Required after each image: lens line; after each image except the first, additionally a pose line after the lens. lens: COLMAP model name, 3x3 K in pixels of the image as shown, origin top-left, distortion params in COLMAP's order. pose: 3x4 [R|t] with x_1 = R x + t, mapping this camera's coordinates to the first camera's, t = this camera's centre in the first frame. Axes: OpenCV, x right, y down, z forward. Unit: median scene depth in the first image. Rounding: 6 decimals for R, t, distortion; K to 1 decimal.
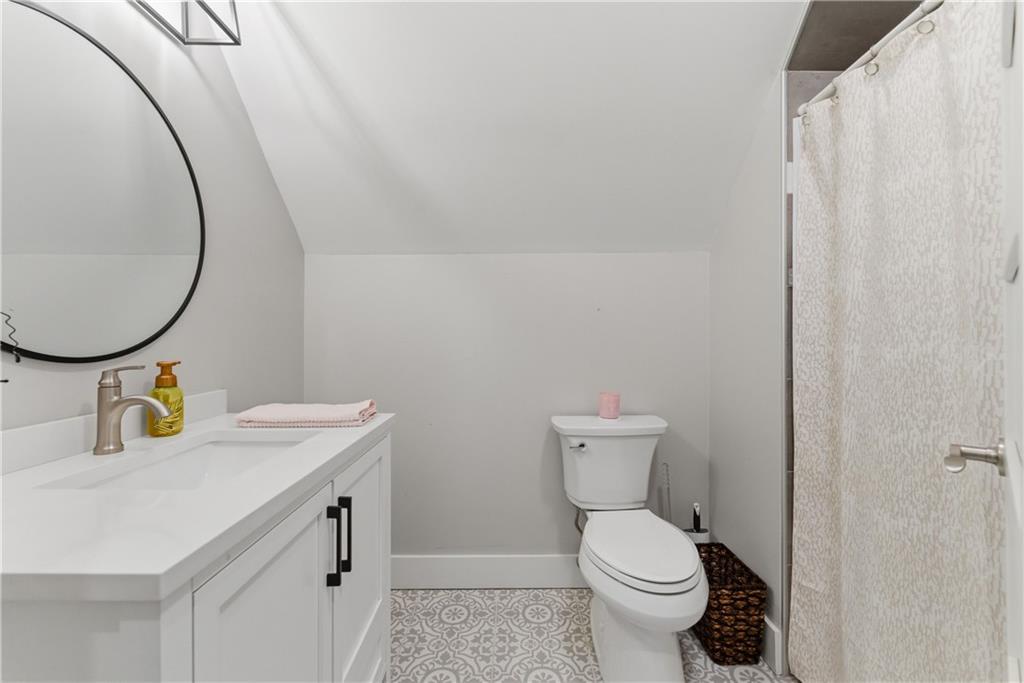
lens RADIAL K [[433.3, 0, 512.0], [0, 433.3, 341.5], [0, 0, 1]] dist [0.000024, -0.000151]
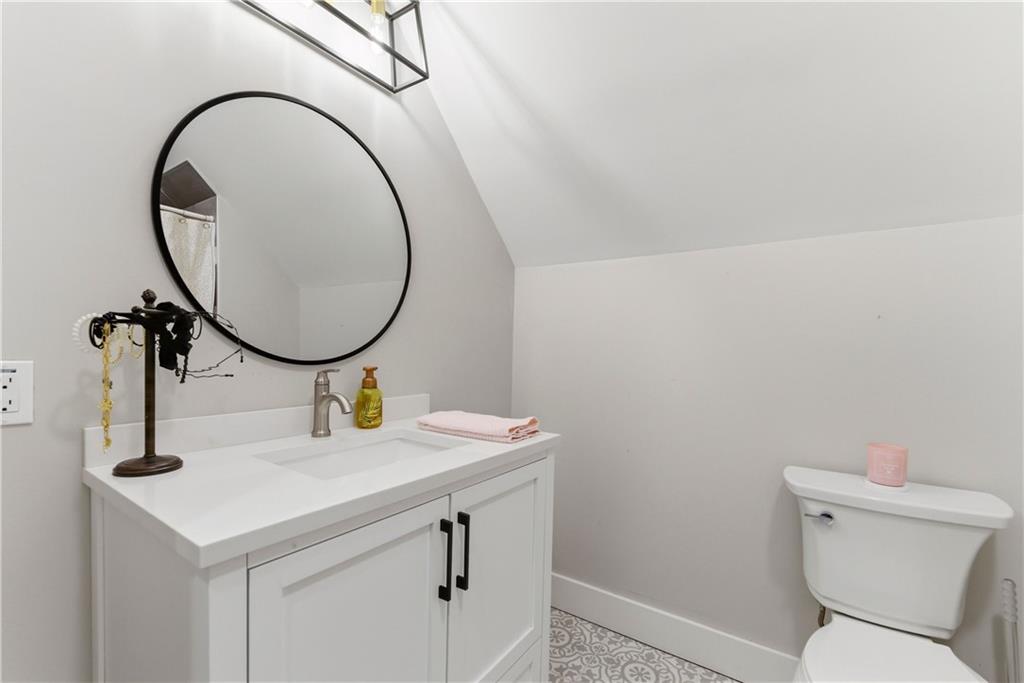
lens RADIAL K [[446.8, 0, 512.2], [0, 446.8, 366.2], [0, 0, 1]] dist [0.000197, -0.000334]
pose [[0.816900, 0.043172, -0.575161, 0.232802], [-0.030560, 0.999034, 0.031585, -0.006507], [0.575969, -0.008225, 0.817430, 0.211308]]
